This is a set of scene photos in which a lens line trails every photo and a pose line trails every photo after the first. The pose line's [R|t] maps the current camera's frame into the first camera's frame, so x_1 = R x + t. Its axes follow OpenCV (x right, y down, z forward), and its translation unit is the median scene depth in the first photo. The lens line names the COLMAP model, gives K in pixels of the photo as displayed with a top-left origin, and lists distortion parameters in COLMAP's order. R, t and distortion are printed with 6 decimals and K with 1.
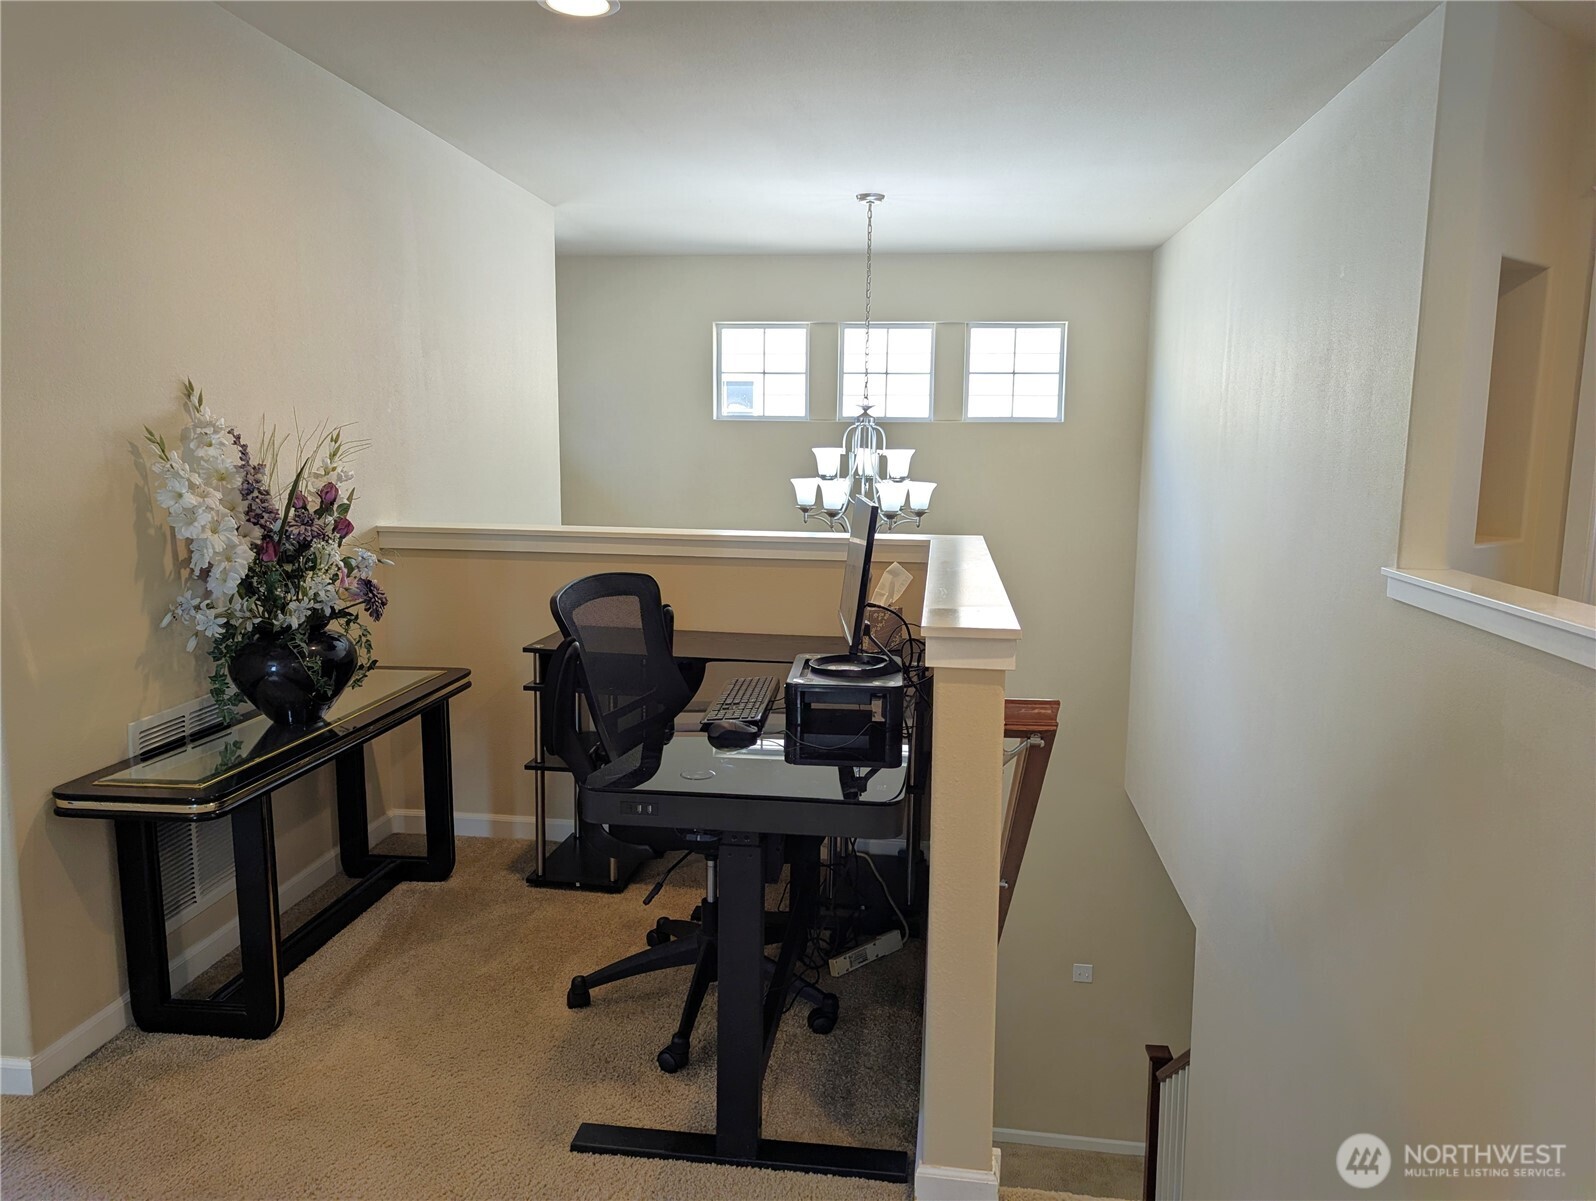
lens RADIAL K [[1122.5, 0, 792.3], [0, 1122.5, 599.9], [0, 0, 1]] dist [0.060140, -0.059538]
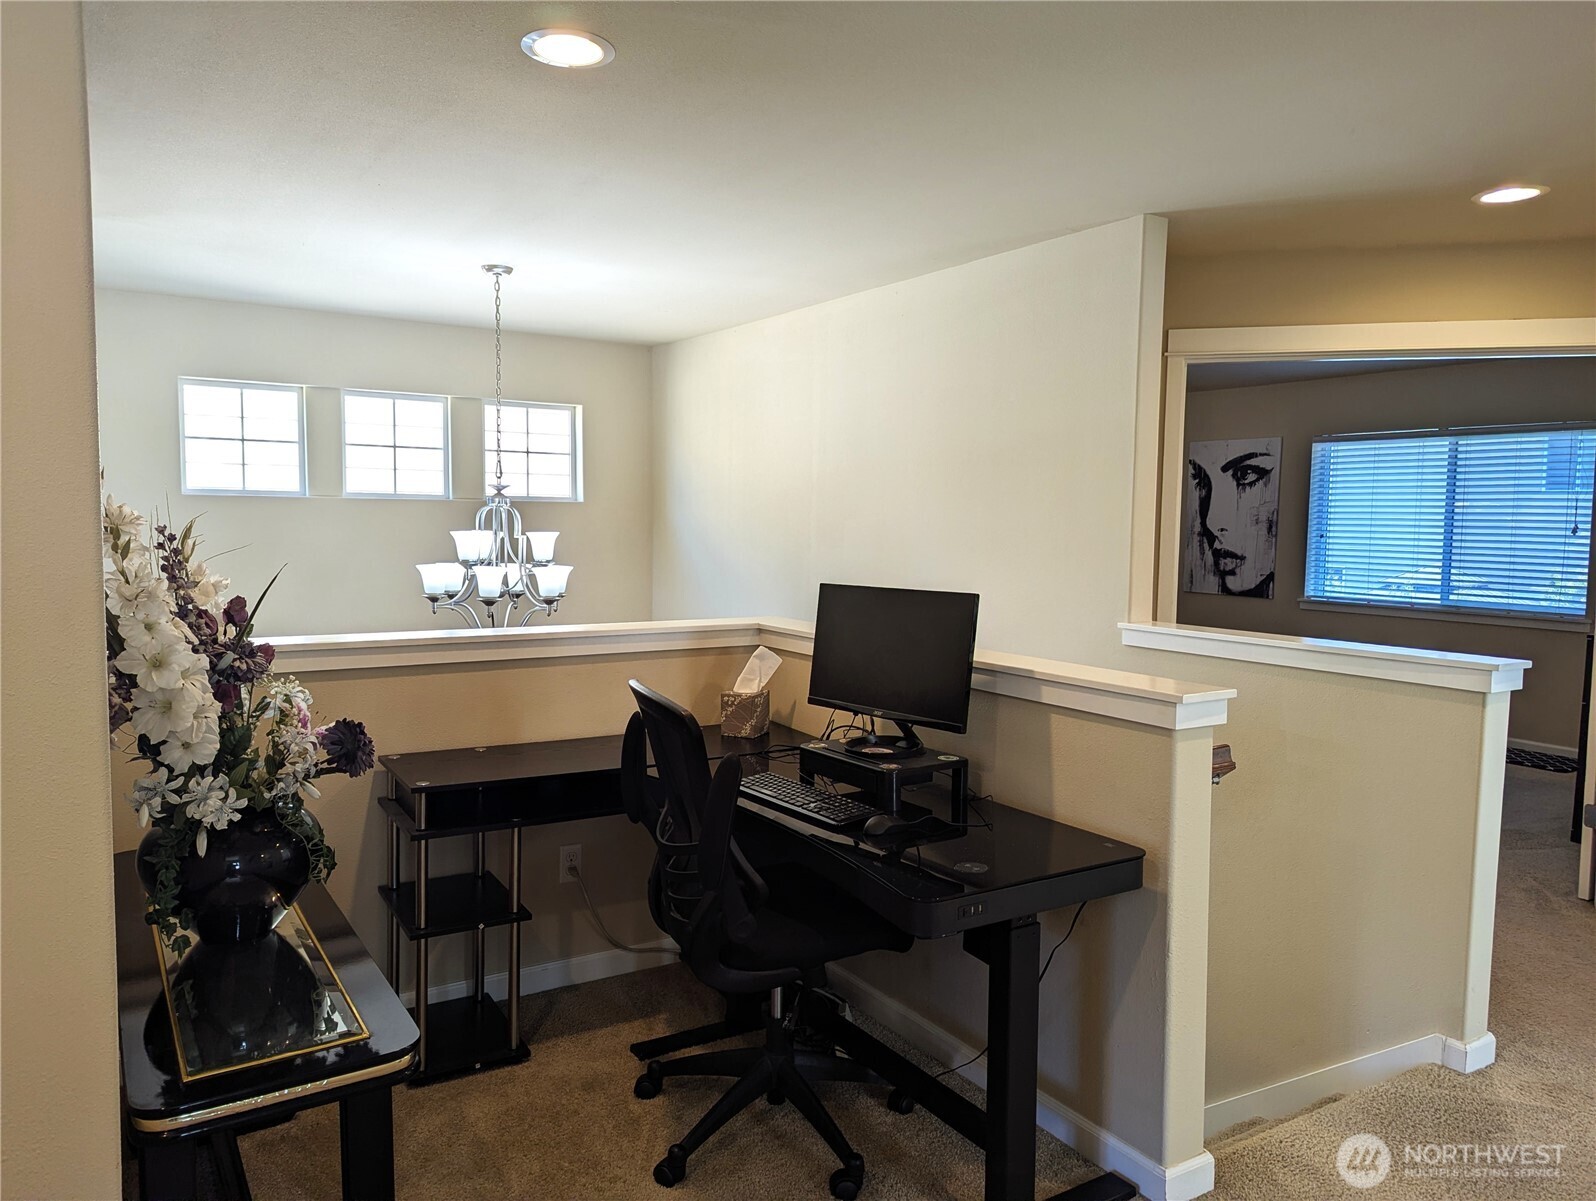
lens RADIAL K [[1122.5, 0, 786.9], [0, 1122.5, 605.4], [0, 0, 1]] dist [0.060140, -0.059538]
pose [[0.771254, -0.051924, 0.634406, -0.356475], [0.087887, 0.995808, -0.025342, -0.028407], [-0.630431, 0.075301, 0.772585, 0.130142]]
